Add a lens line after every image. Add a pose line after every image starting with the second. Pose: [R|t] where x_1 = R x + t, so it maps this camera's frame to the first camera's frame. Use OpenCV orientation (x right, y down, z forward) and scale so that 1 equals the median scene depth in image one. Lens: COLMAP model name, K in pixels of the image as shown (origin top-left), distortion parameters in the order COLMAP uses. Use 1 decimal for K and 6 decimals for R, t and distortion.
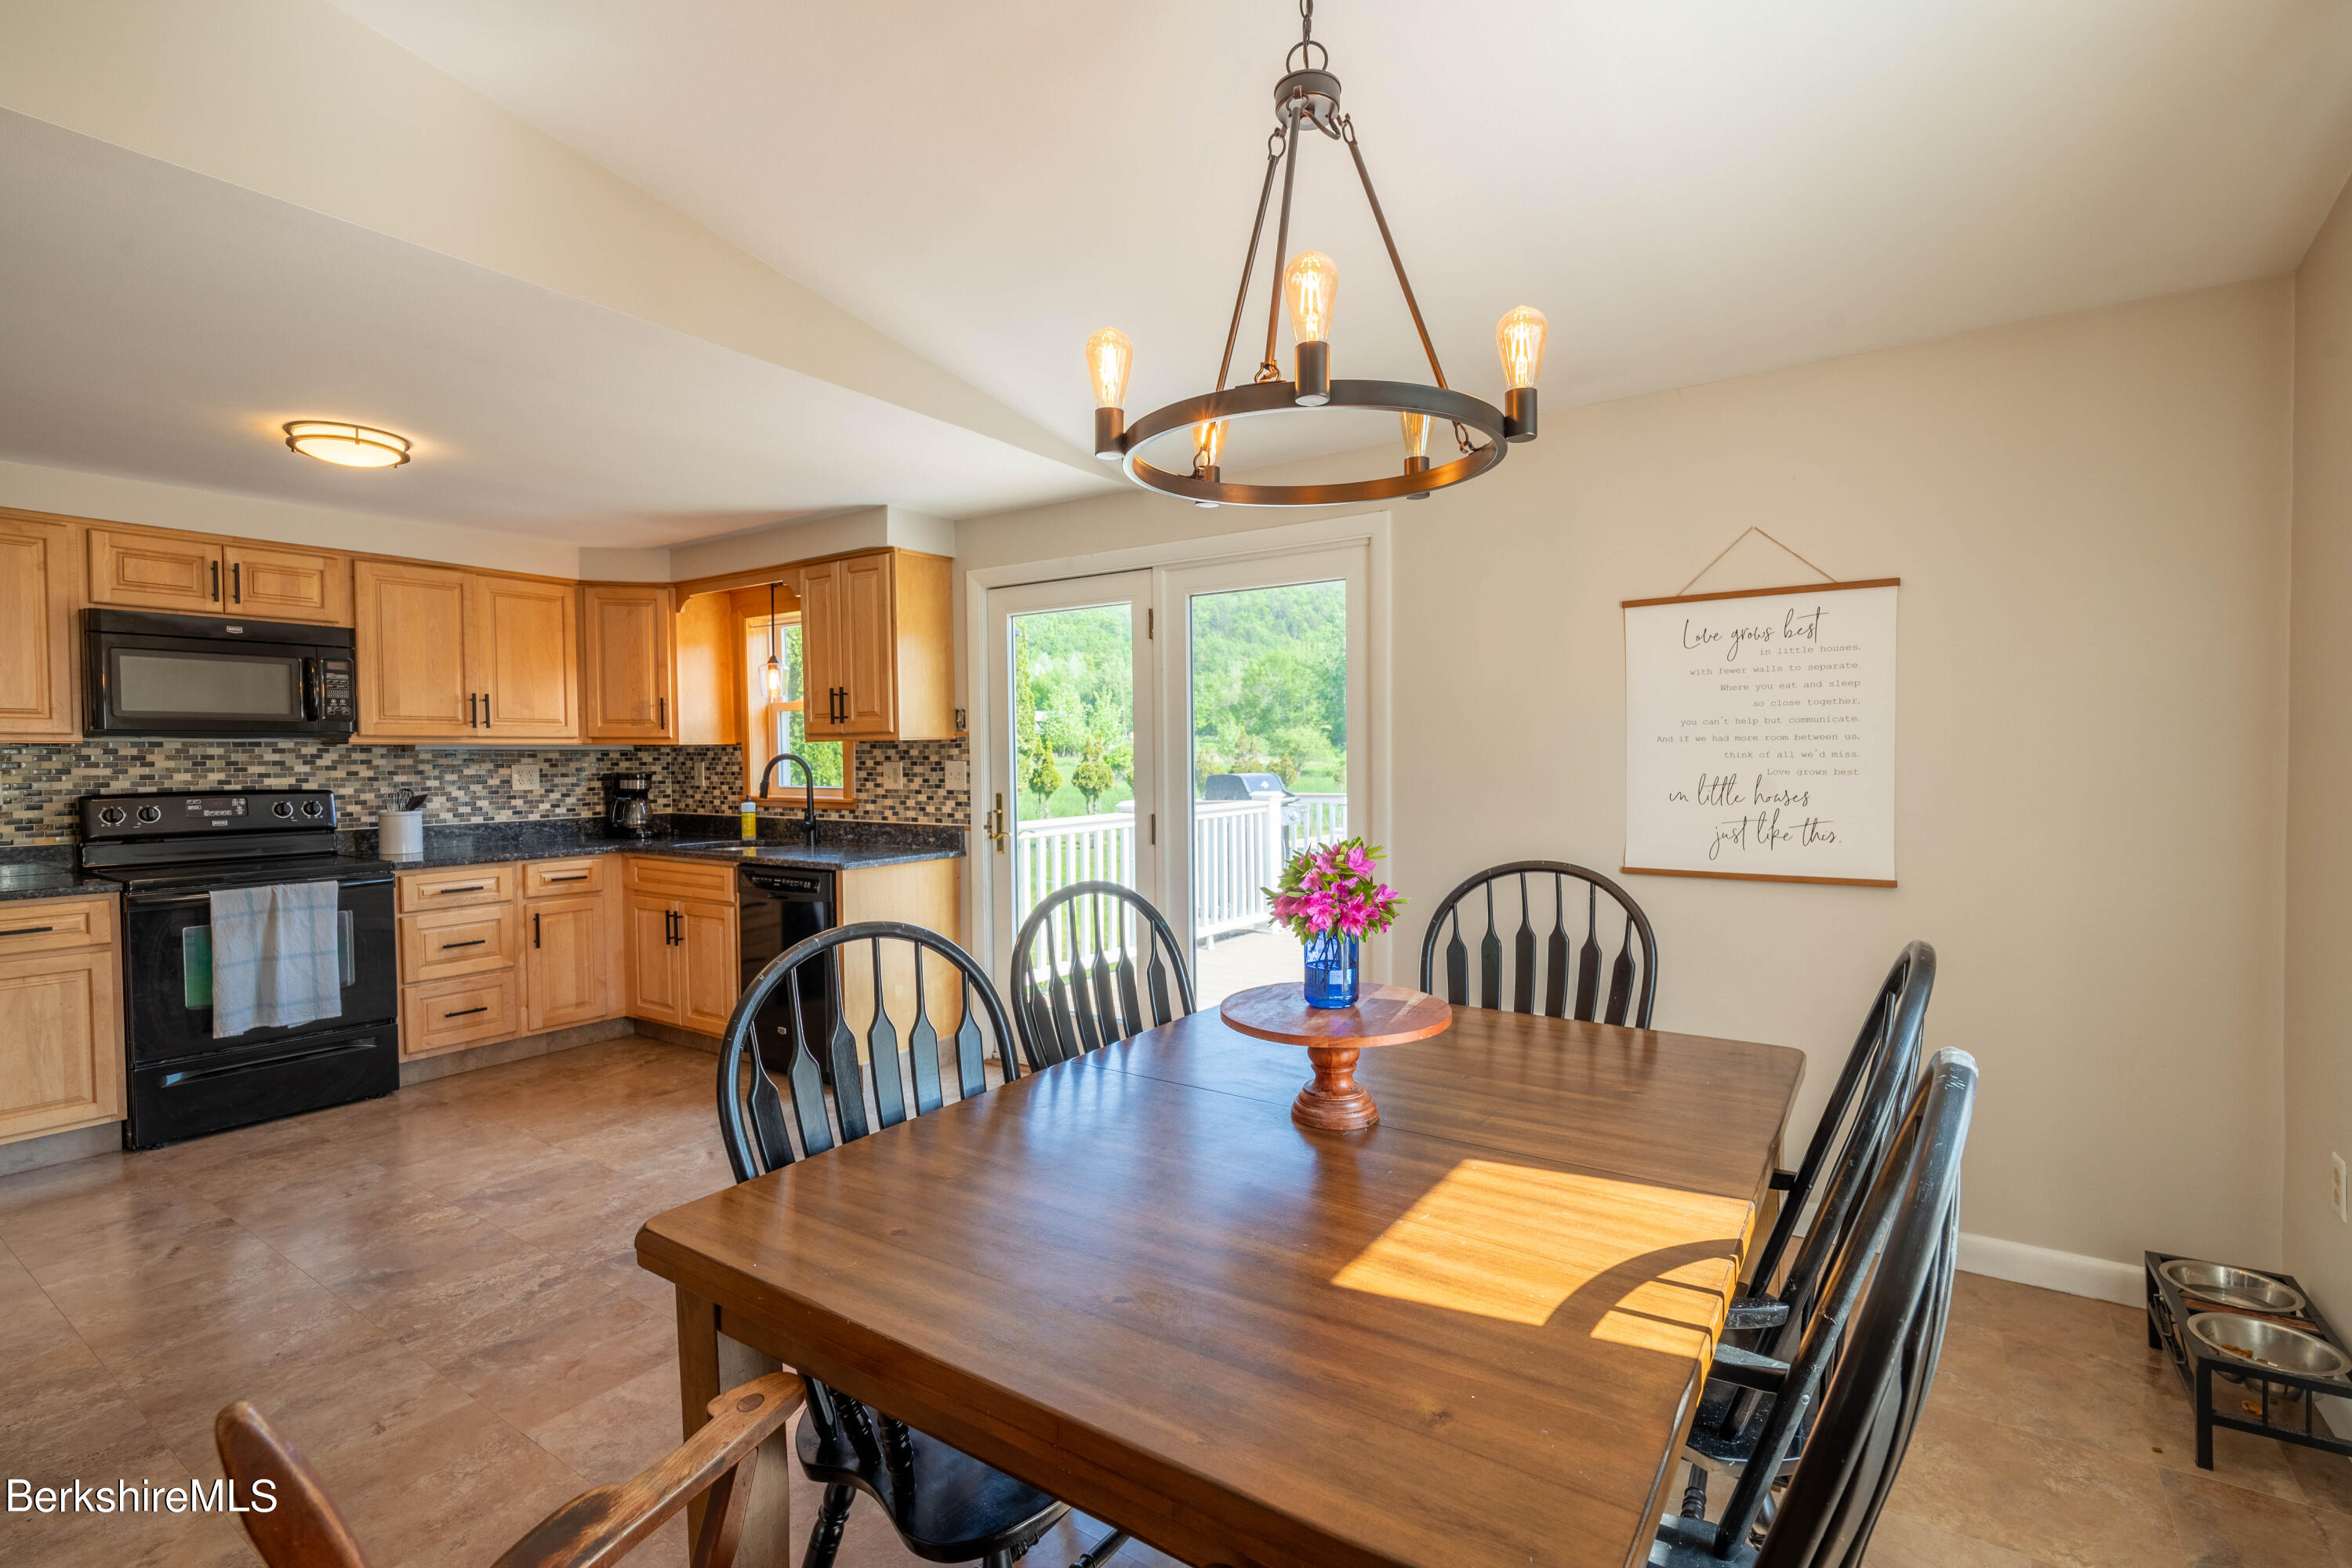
lens RADIAL K [[1075.1, 0, 1189.2], [0, 1075.1, 787.9], [0, 0, 1]] dist [-0.000297, -0.000628]
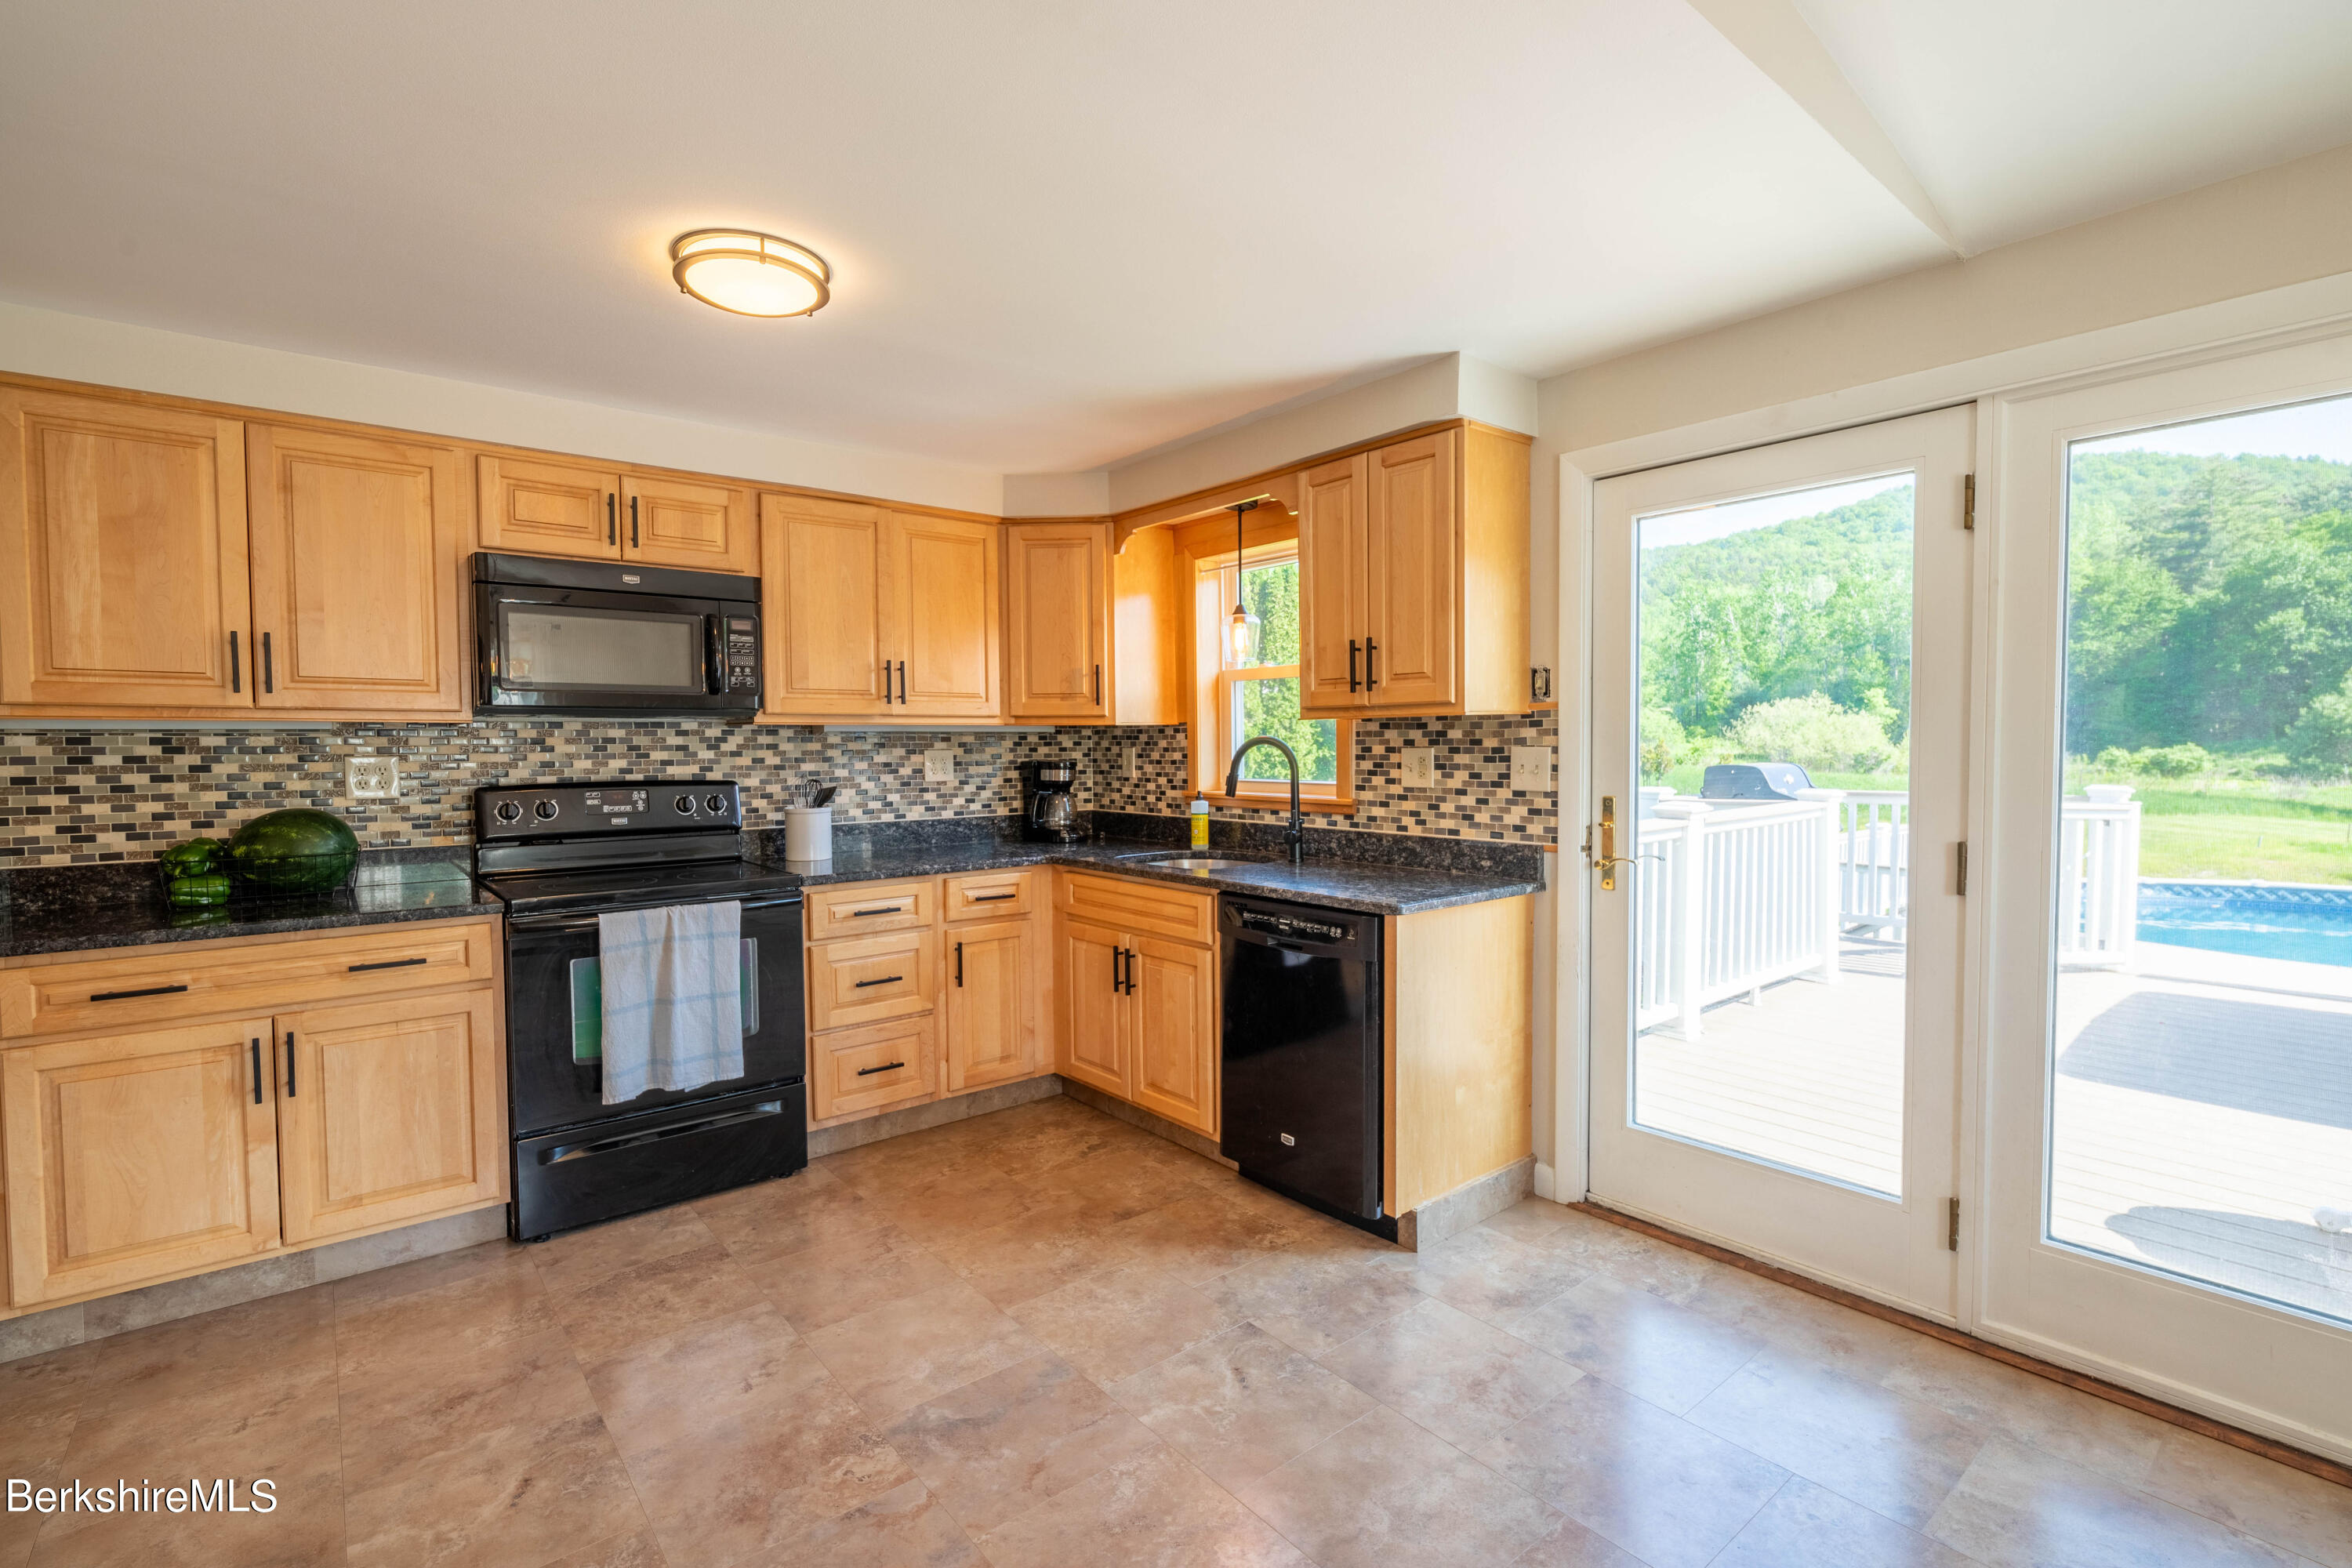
lens RADIAL K [[1075.1, 0, 1189.2], [0, 1075.1, 787.9], [0, 0, 1]] dist [-0.000297, -0.000628]
pose [[0.959886, 0.012671, -0.280105, -0.243094], [-0.008893, 0.999852, 0.014754, -0.007940], [0.280250, -0.011671, 0.959856, 0.317874]]
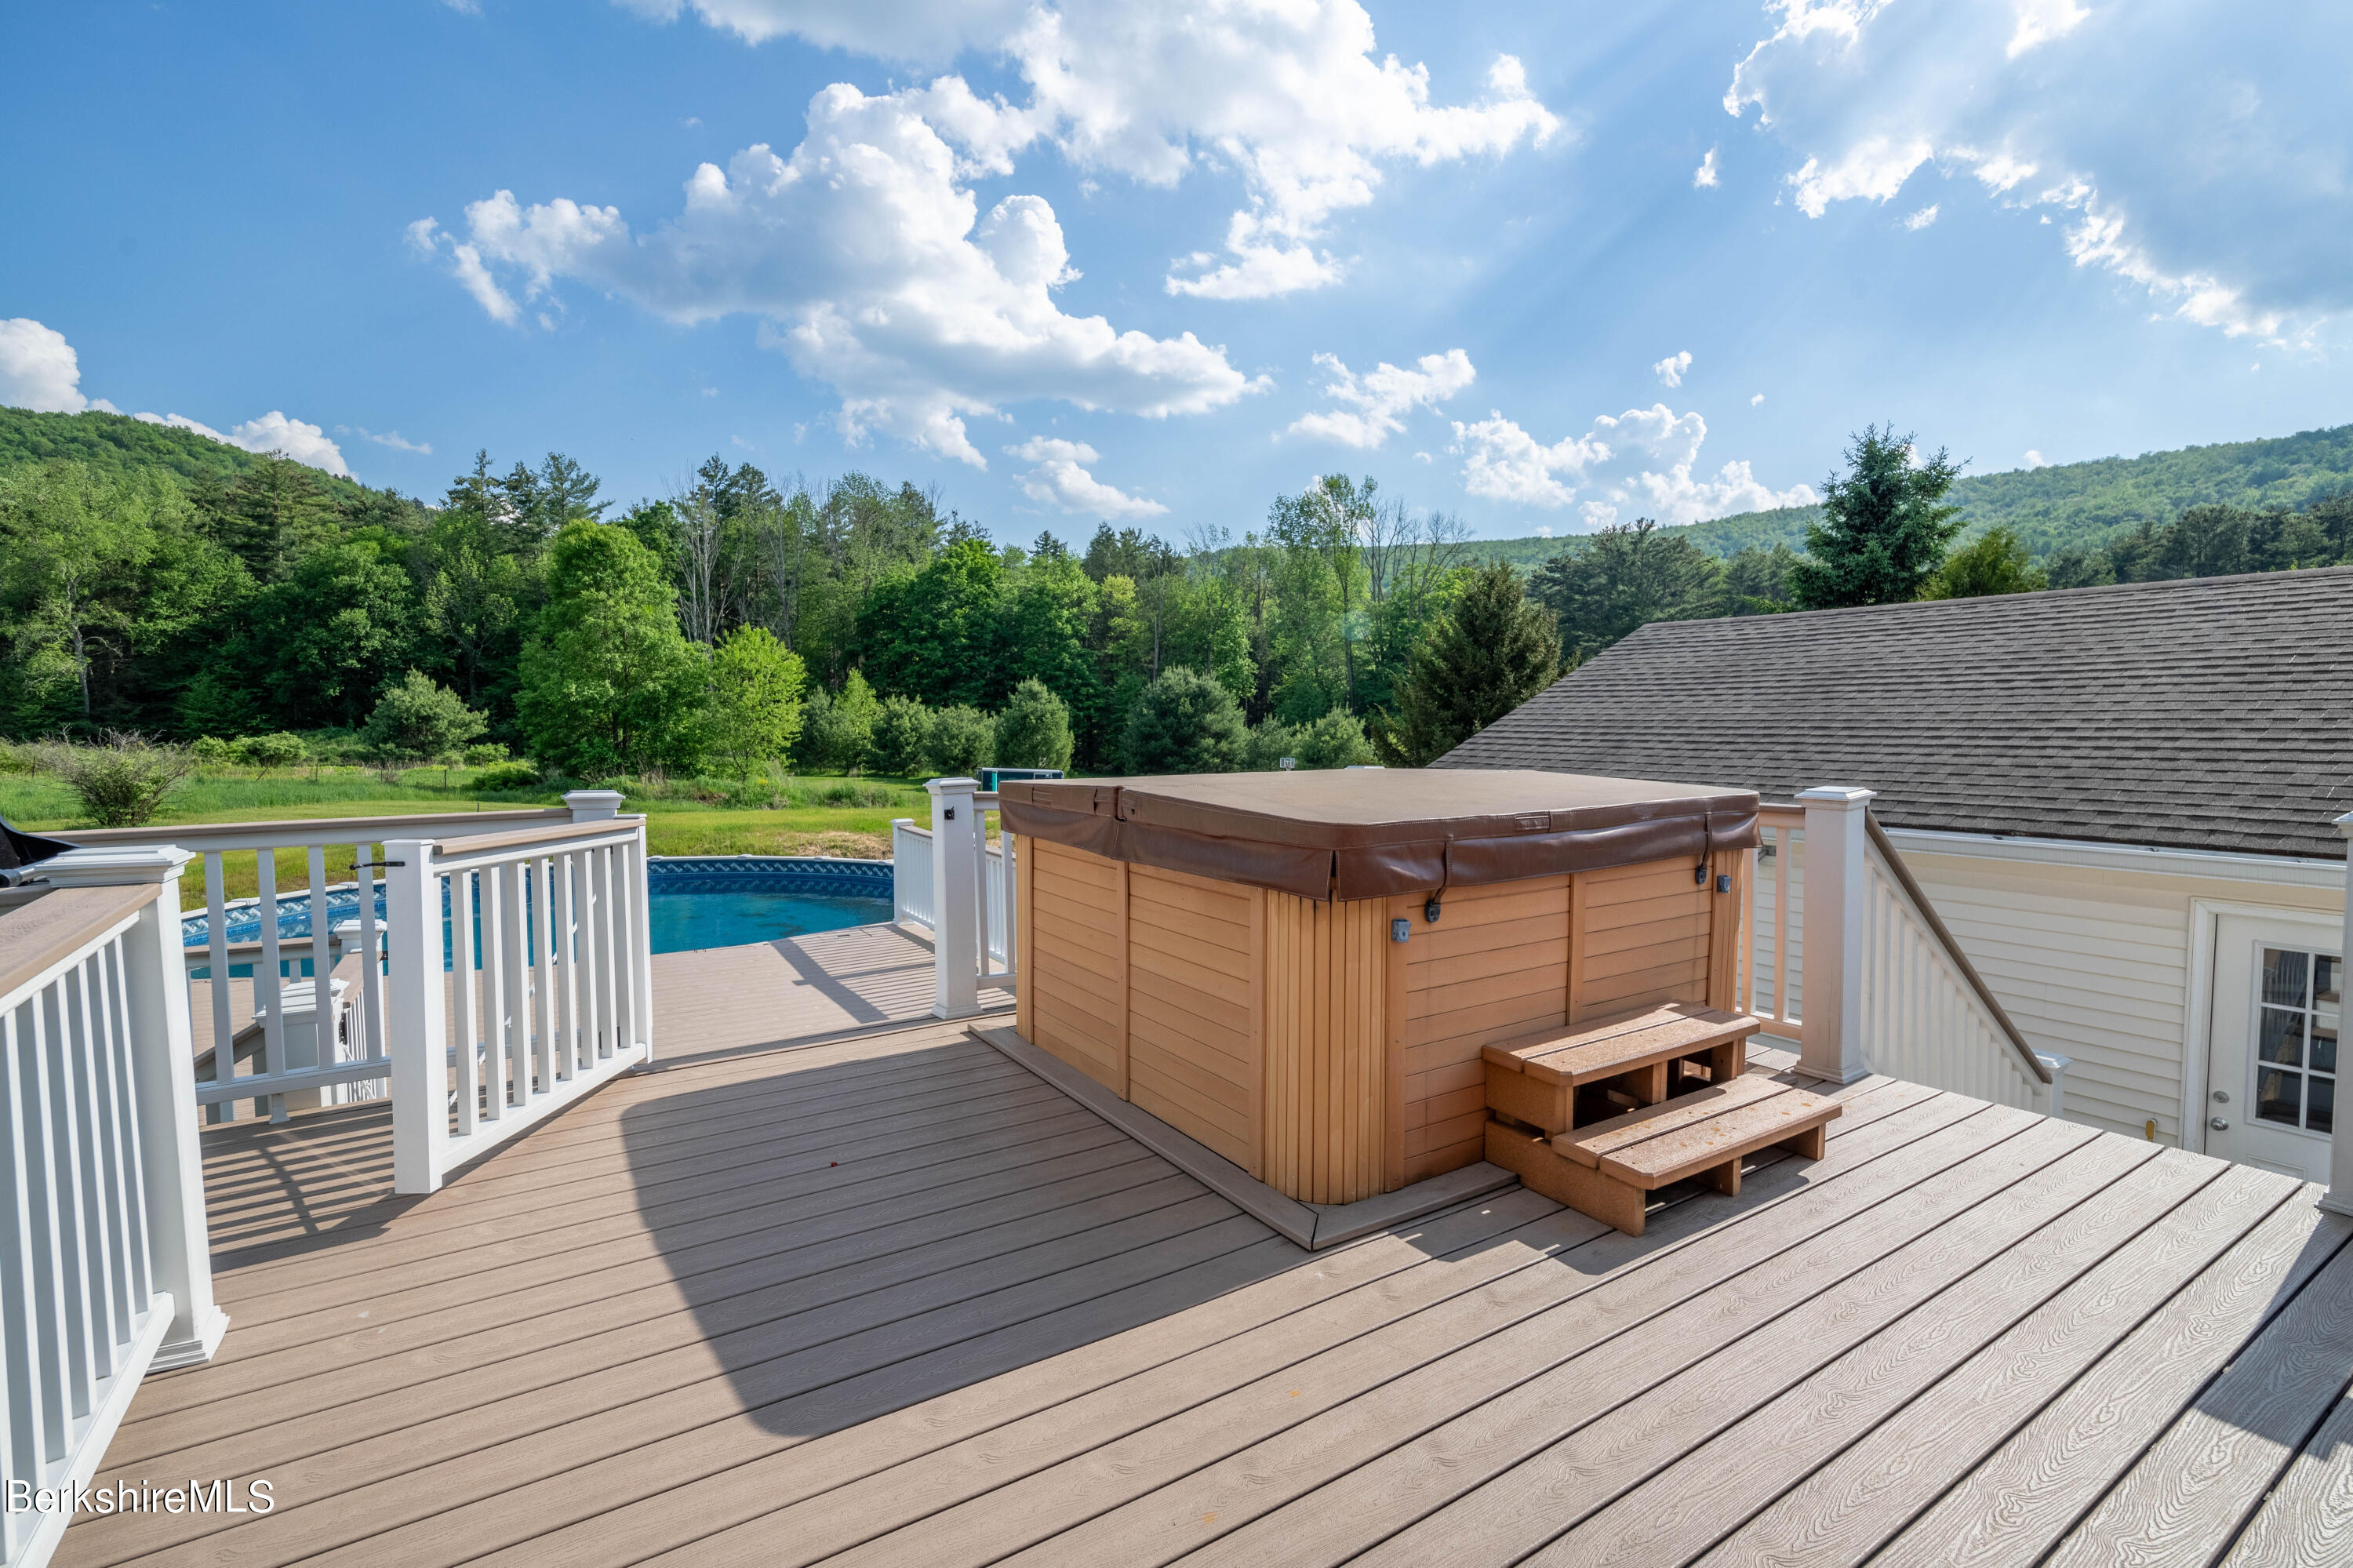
lens RADIAL K [[1075.6, 0, 1189.7], [0, 1075.6, 787.9], [0, 0, 1]] dist [-0.000297, -0.000628]
pose [[0.383392, -0.051216, 0.922164, -0.122173], [0.029001, 0.998636, 0.043407, -0.027148], [-0.923130, 0.010102, 0.384355, 1.174076]]
